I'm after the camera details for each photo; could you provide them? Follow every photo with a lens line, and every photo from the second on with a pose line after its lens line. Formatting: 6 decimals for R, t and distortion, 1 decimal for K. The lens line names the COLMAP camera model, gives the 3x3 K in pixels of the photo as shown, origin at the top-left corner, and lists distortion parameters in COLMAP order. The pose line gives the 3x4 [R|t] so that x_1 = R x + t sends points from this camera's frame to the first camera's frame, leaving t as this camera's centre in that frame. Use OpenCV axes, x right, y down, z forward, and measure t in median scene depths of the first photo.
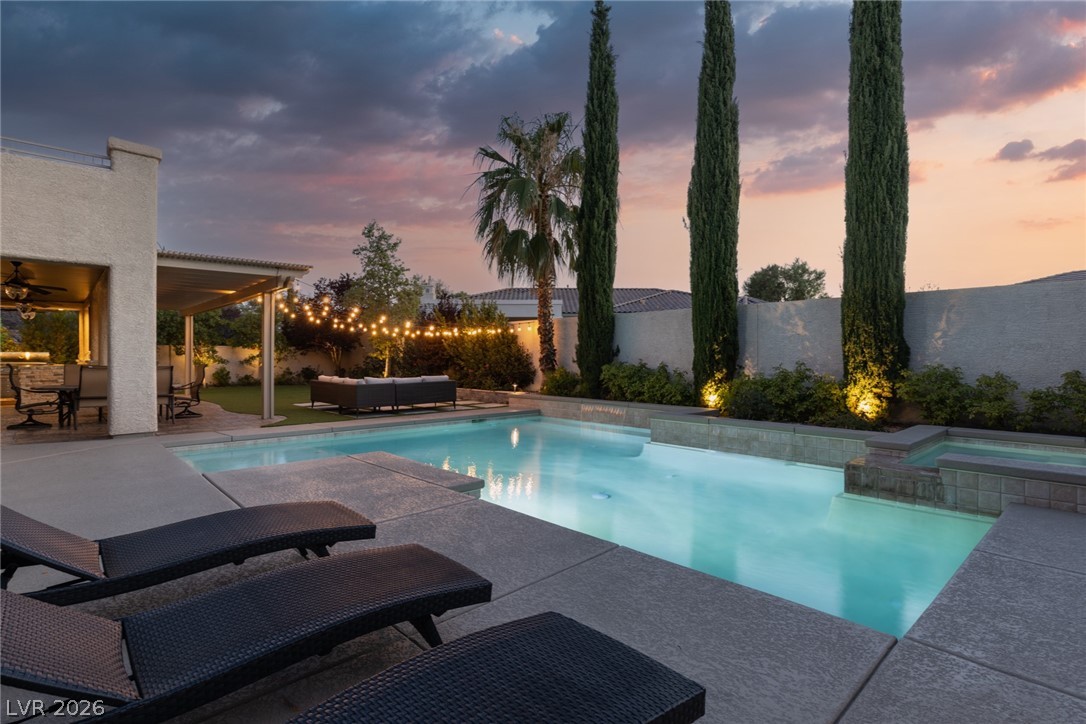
lens RADIAL K [[537.2, 0, 543.0], [0, 537.2, 362.0], [0, 0, 1]] dist [-0.001822, -0.000183]
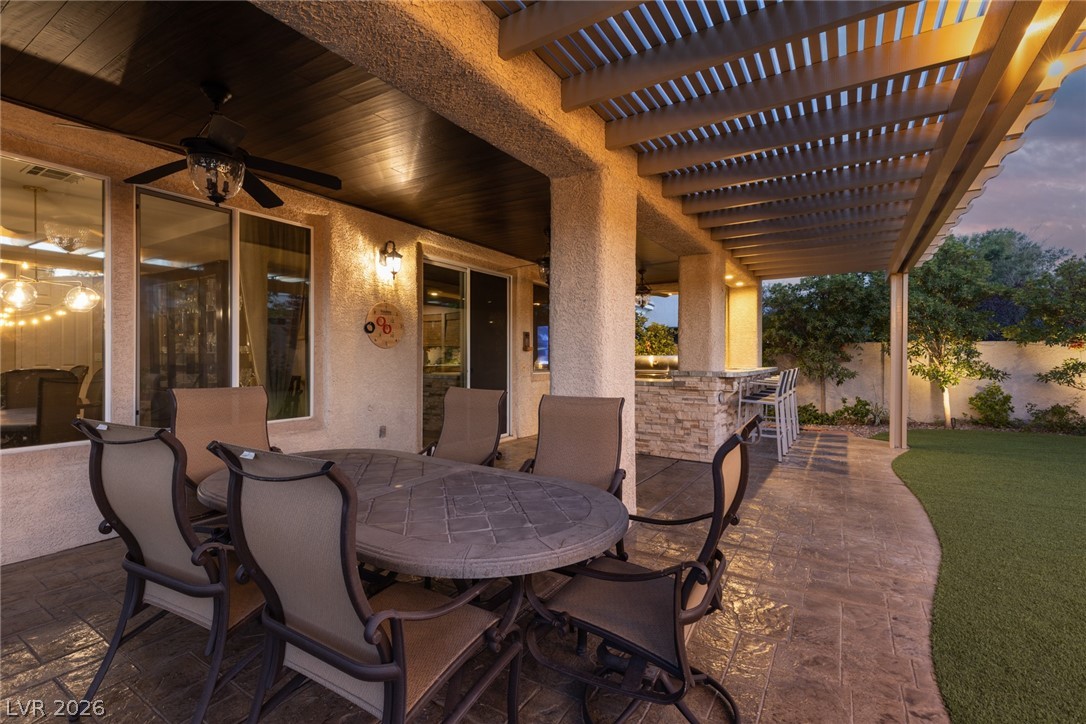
lens RADIAL K [[490.0, 0, 543.0], [0, 490.0, 362.0], [0, 0, 1]] dist [0.001560, 0.000380]
pose [[0.257831, -0.000265, -0.966190, -0.284105], [-0.015620, 0.999868, -0.004443, -0.003526], [0.966064, 0.016237, 0.257793, 0.510729]]
